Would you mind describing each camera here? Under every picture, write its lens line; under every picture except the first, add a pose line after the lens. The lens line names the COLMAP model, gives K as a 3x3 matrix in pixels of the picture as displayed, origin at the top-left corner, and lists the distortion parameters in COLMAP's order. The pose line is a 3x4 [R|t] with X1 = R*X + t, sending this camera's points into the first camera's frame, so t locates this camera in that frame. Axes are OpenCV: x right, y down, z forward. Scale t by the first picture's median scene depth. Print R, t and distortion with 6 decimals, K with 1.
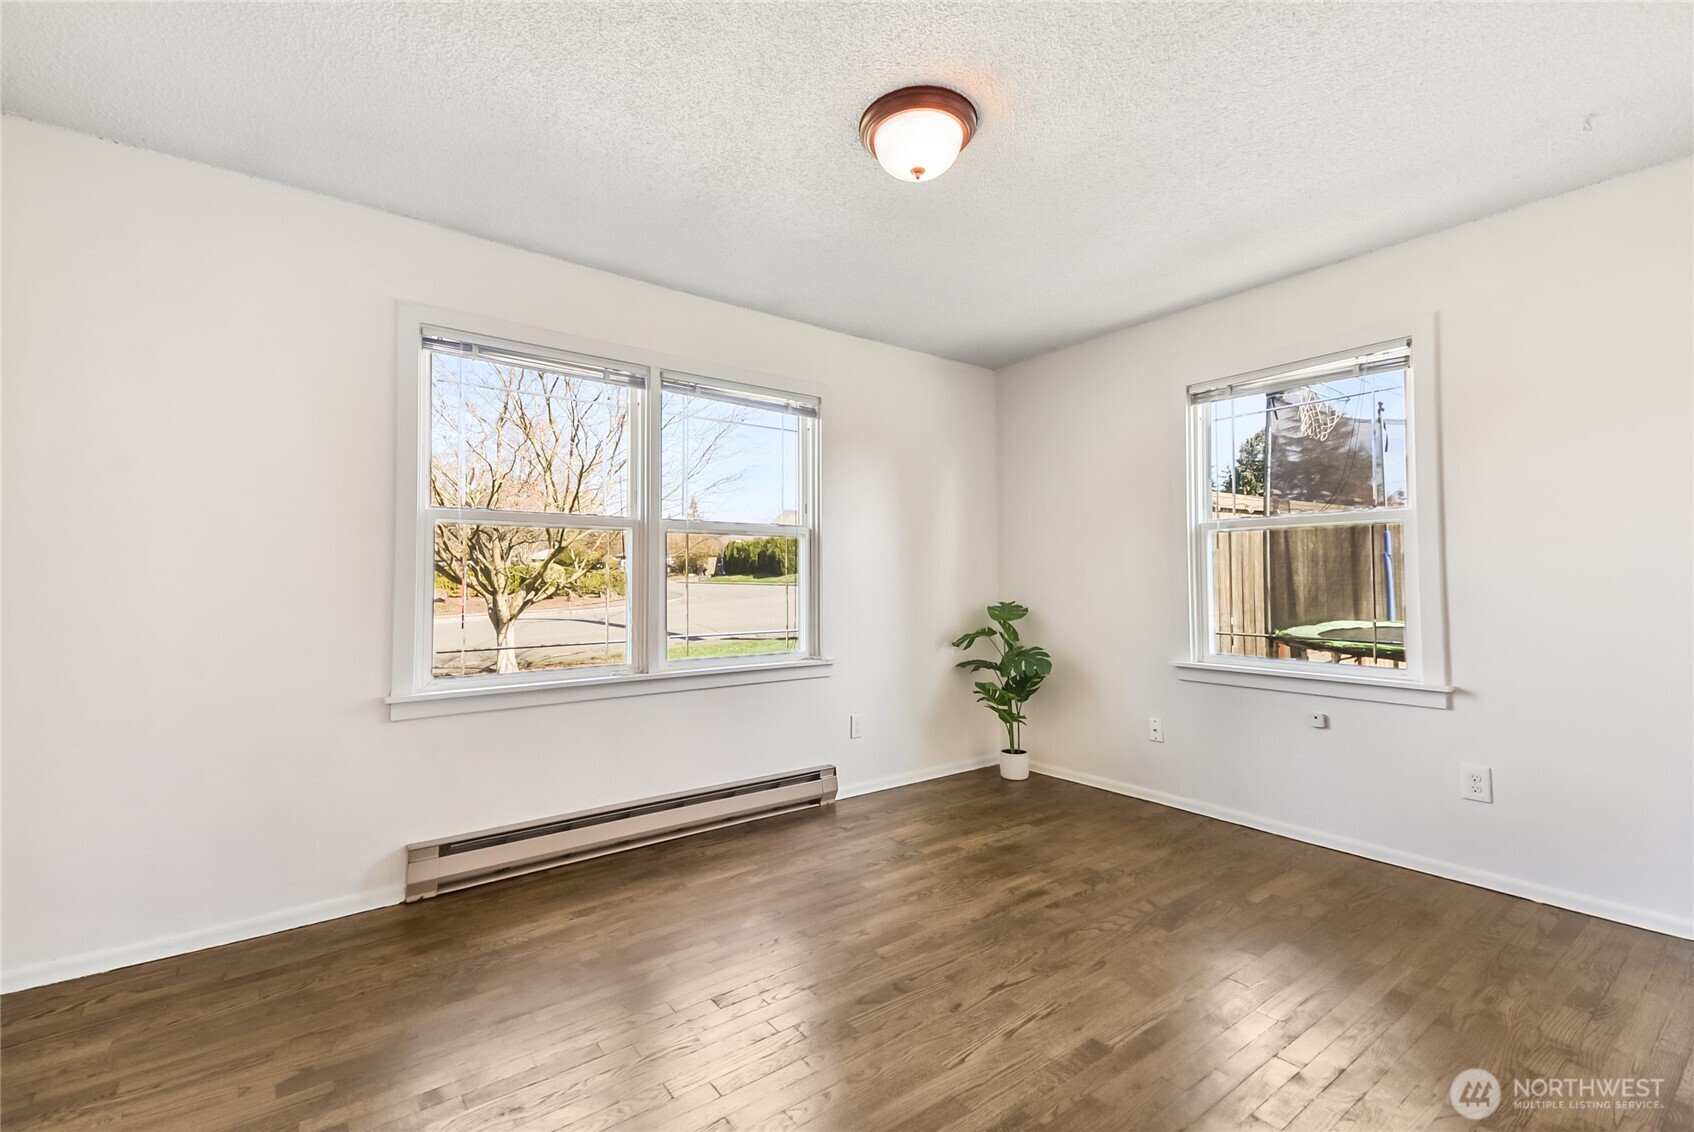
lens RADIAL K [[741.3, 0, 840.9], [0, 741.3, 573.1], [0, 0, 1]] dist [0.015222, -0.018964]
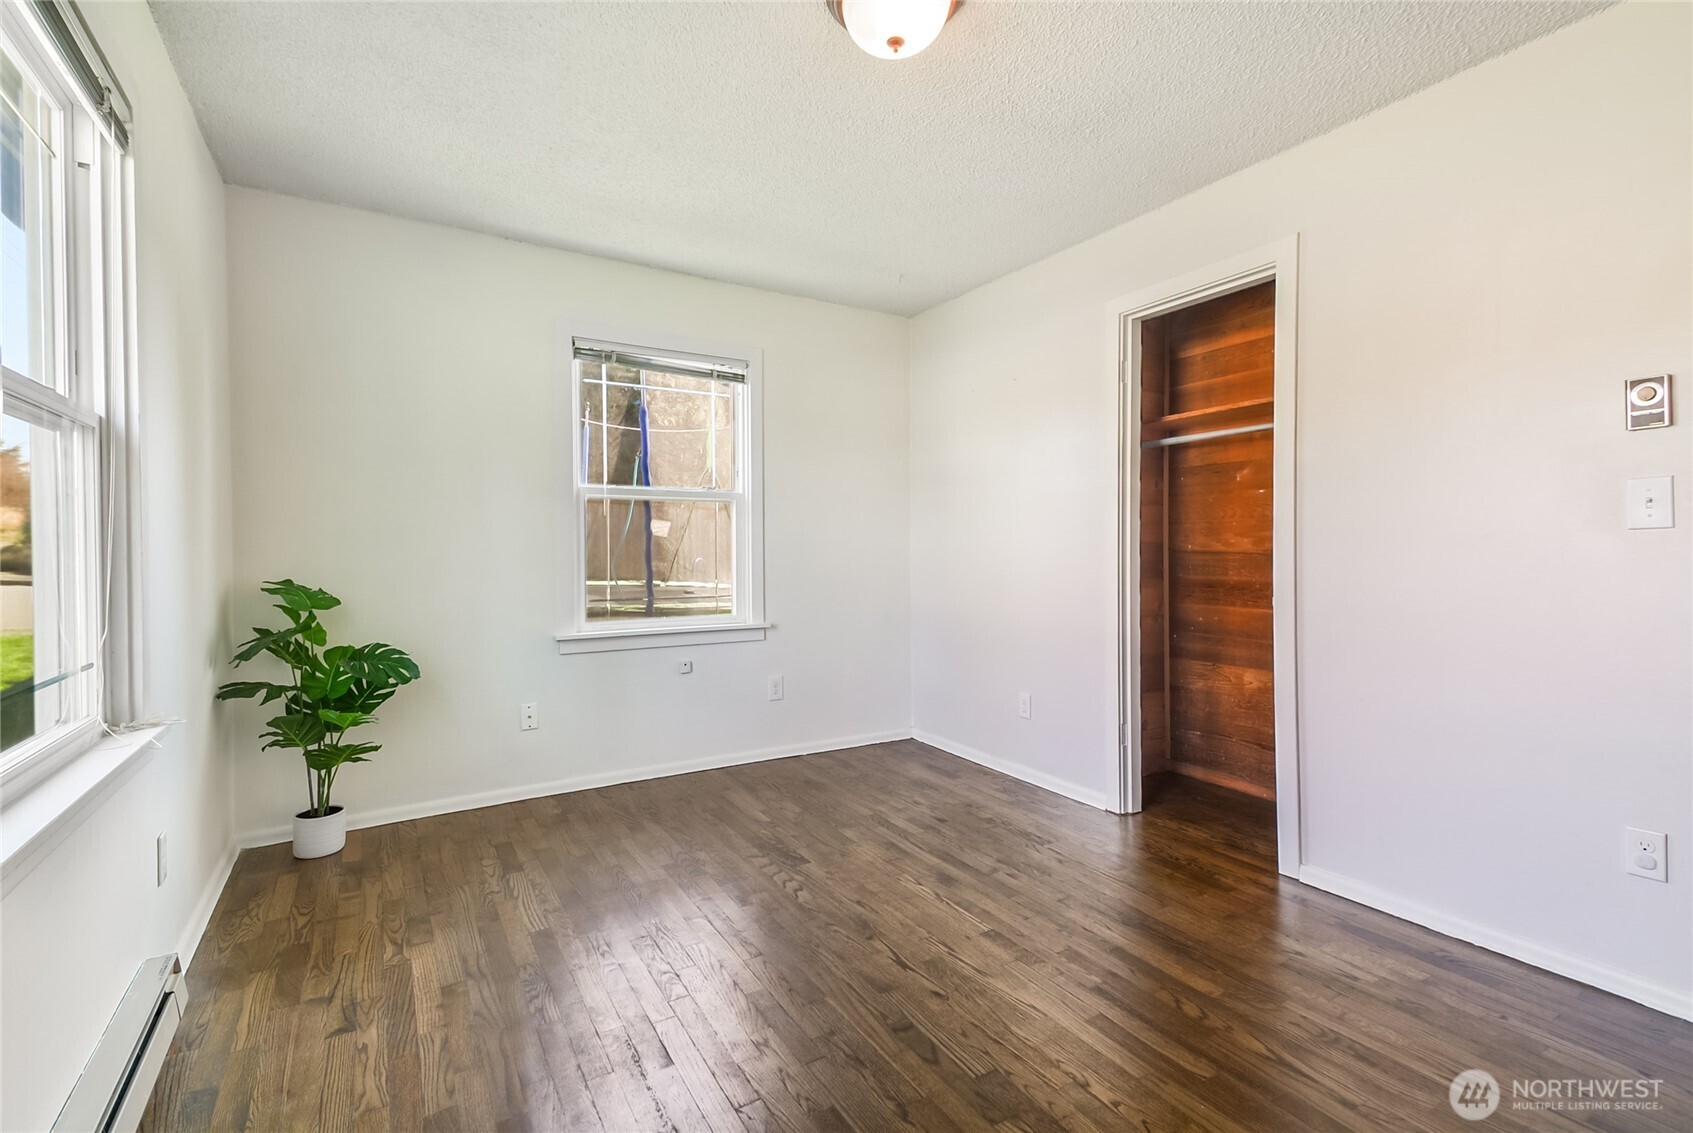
lens RADIAL K [[740.9, 0, 840.4], [0, 740.9, 573.6], [0, 0, 1]] dist [0.015222, -0.018964]
pose [[0.078369, -0.032087, 0.996408, -0.474648], [-0.009360, 0.999414, 0.032920, 0.010208], [-0.996880, -0.011906, 0.078023, 0.641758]]
